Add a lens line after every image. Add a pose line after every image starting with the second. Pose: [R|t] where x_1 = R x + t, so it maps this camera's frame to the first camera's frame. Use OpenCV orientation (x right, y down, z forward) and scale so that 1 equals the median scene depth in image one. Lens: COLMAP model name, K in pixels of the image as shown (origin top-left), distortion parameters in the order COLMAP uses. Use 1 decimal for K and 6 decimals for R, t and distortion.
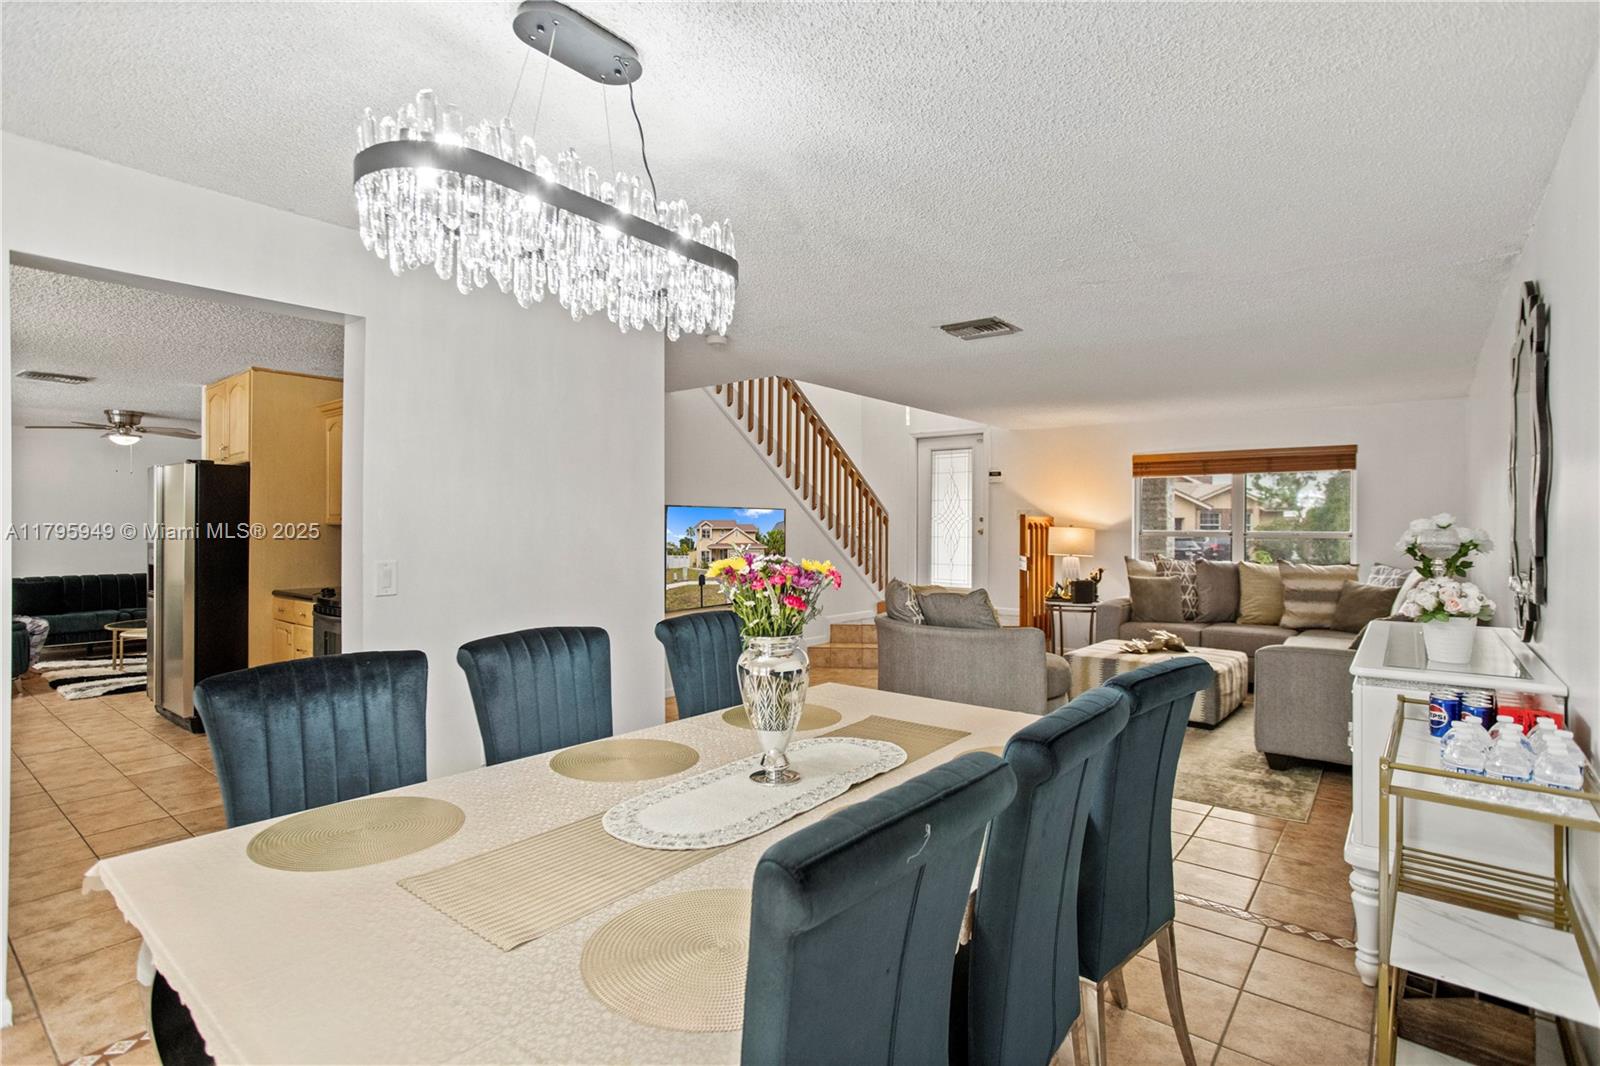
lens RADIAL K [[782.6, 0, 795.4], [0, 782.6, 517.7], [0, 0, 1]] dist [-0.010937, 0.000506]
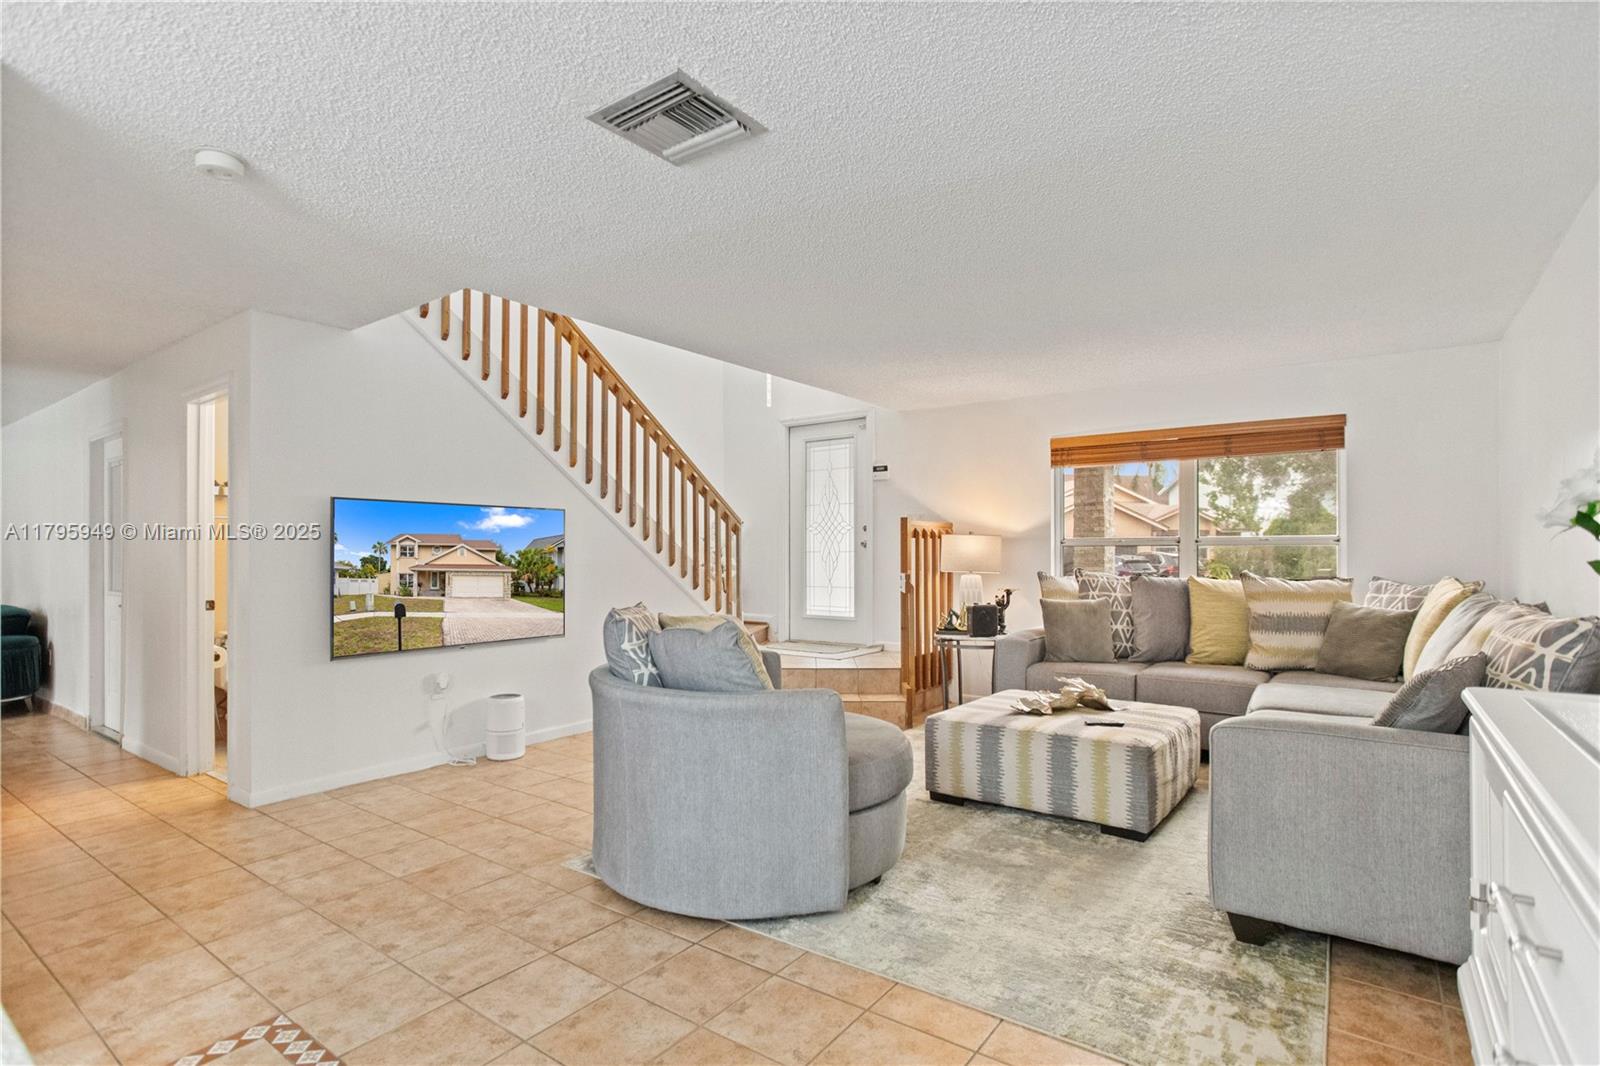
lens RADIAL K [[800.7, 0, 779.8], [0, 800.7, 540.8], [0, 0, 1]] dist [-0.032823, 0.022789]
pose [[0.999382, -0.006886, 0.034476, 0.168674], [0.007065, 0.999962, -0.005061, 0.024223], [-0.034440, 0.005302, 0.999393, 0.282597]]
